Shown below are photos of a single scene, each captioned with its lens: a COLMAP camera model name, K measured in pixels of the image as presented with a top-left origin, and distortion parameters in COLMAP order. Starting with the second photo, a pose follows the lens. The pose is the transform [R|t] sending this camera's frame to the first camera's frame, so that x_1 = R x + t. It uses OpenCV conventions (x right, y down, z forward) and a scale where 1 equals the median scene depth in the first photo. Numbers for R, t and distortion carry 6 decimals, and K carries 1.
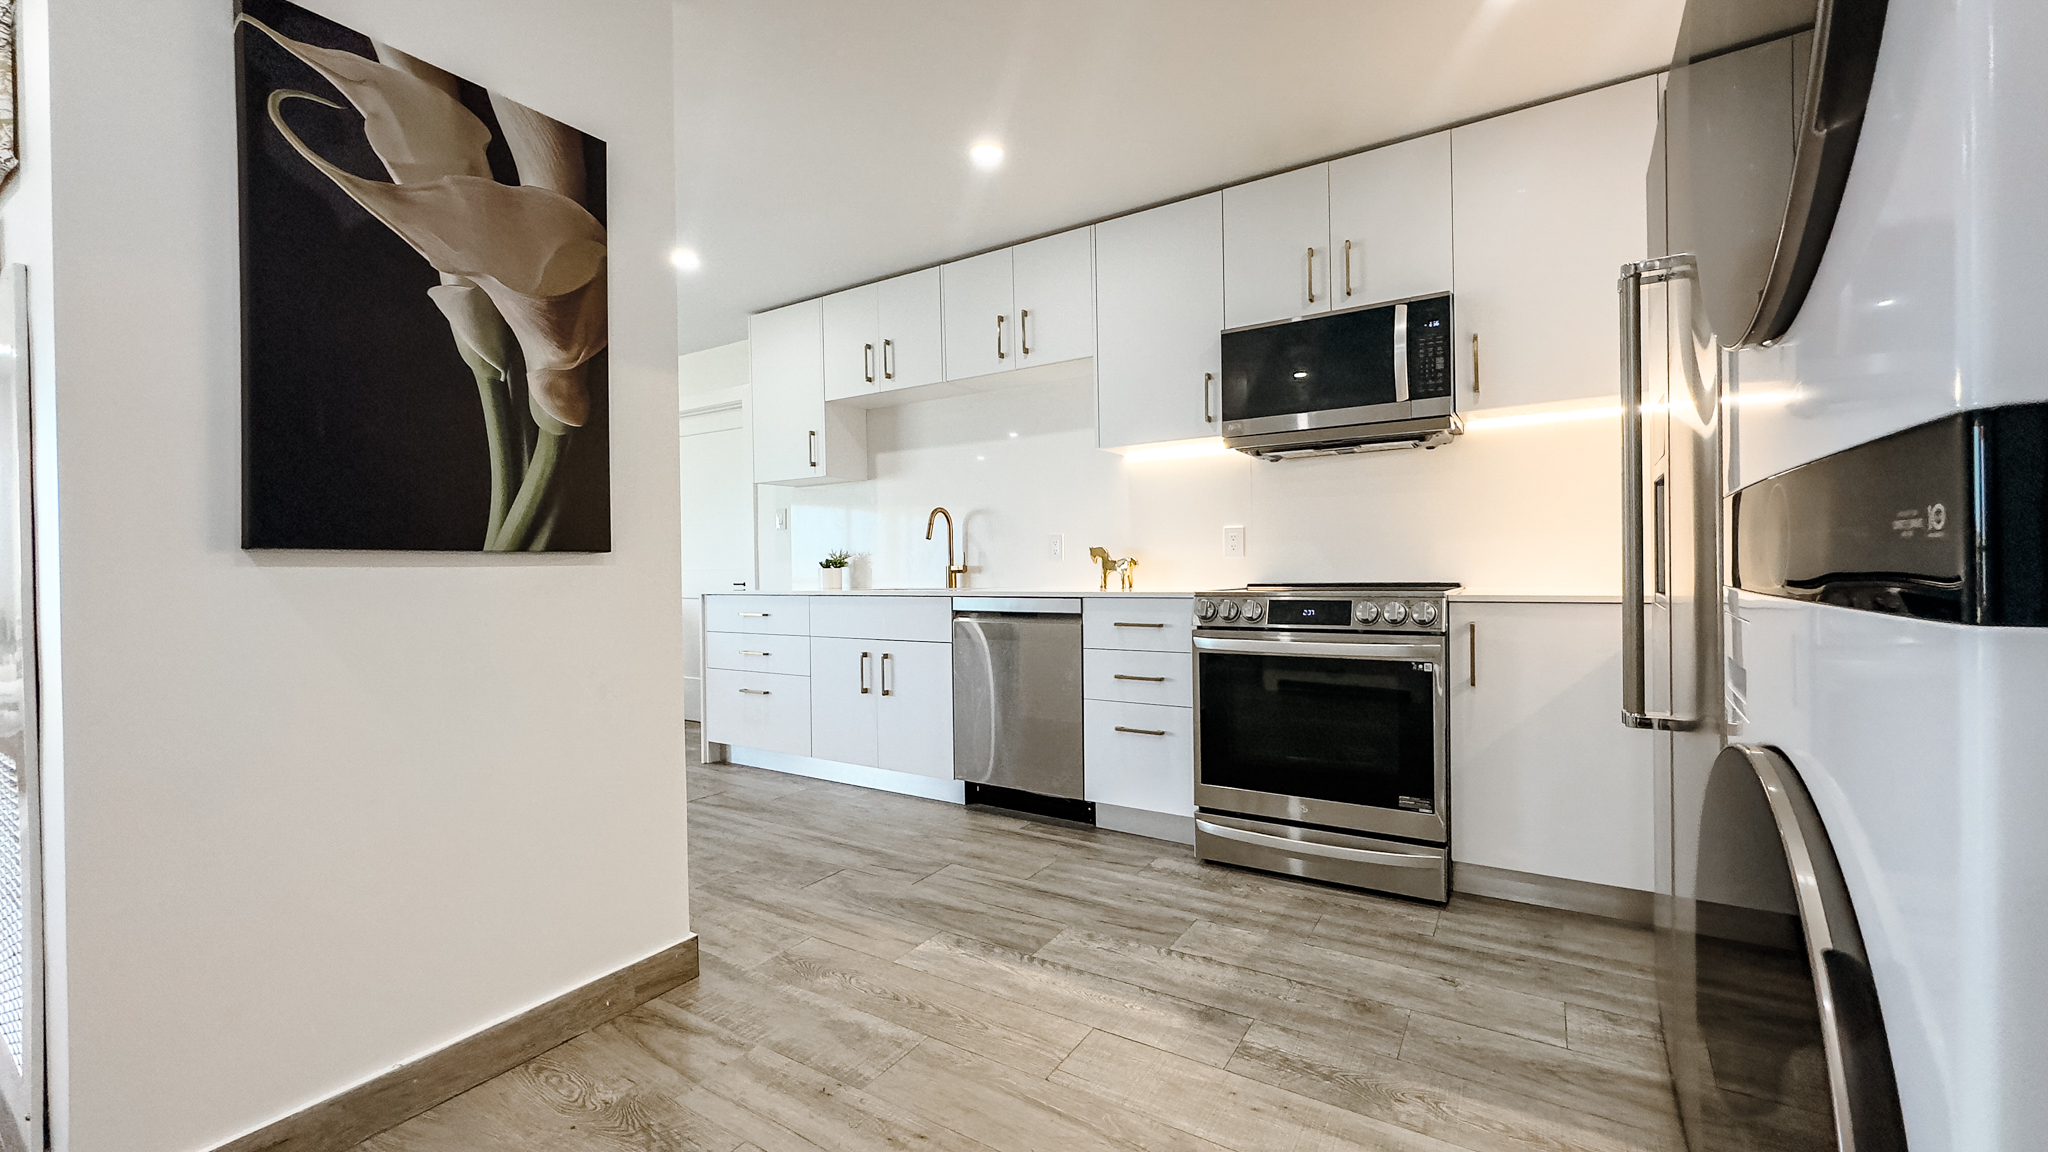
lens RADIAL K [[870.1, 0, 1024.0], [0, 870.1, 576.0], [0, 0, 1]] dist [0.000217, 0.000173]
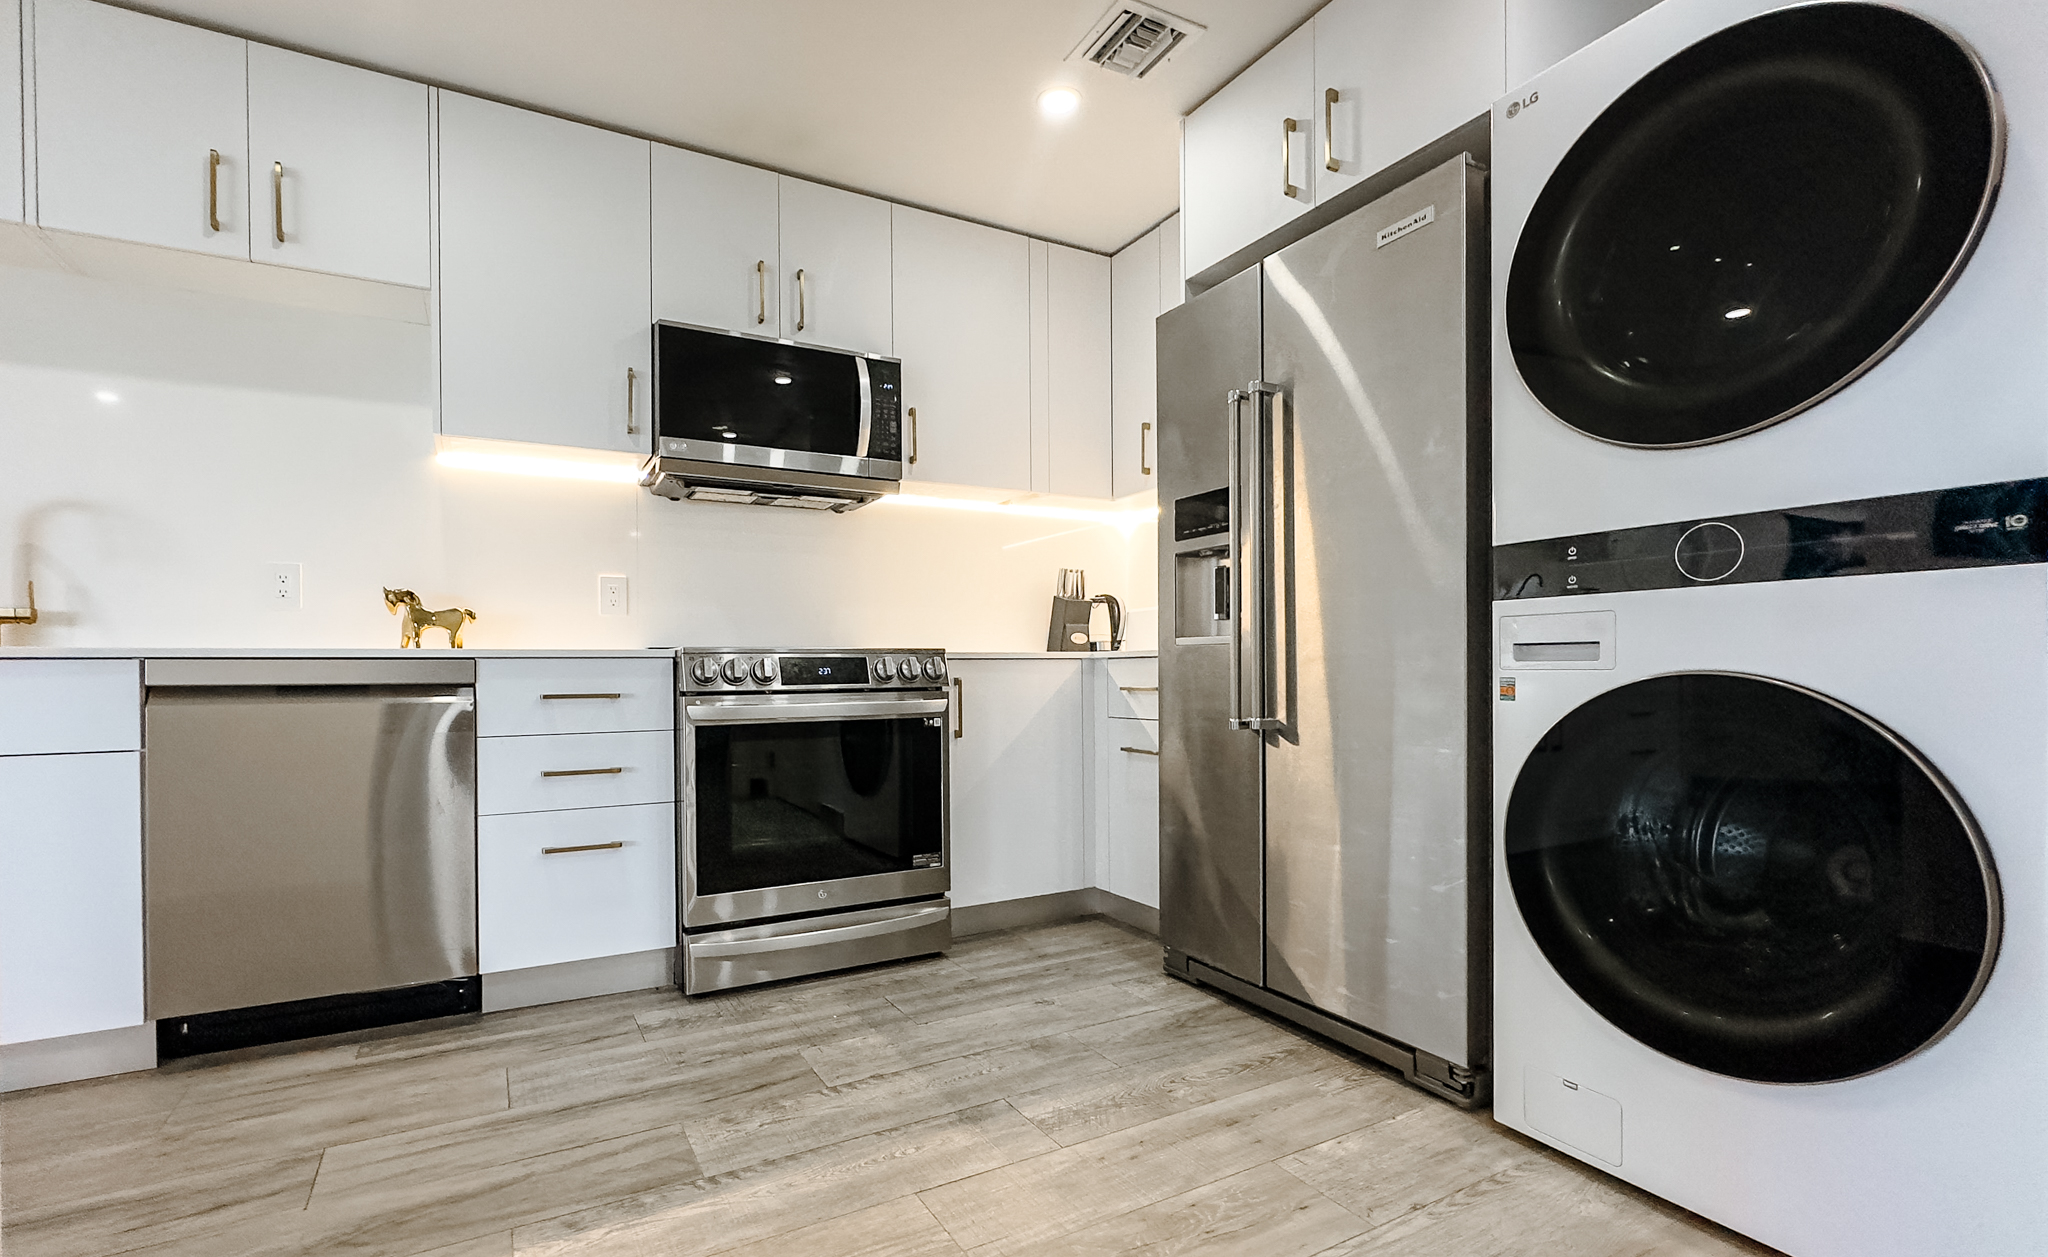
lens RADIAL K [[926.1, 0, 1024.4], [0, 926.1, 669.8], [0, 0, 1]] dist [-0.001563, 0.000286]
pose [[0.456355, 0.008101, 0.889761, -0.419785], [0.012875, 0.999794, -0.015706, 0.058280], [-0.889705, 0.018623, 0.456156, 0.386852]]
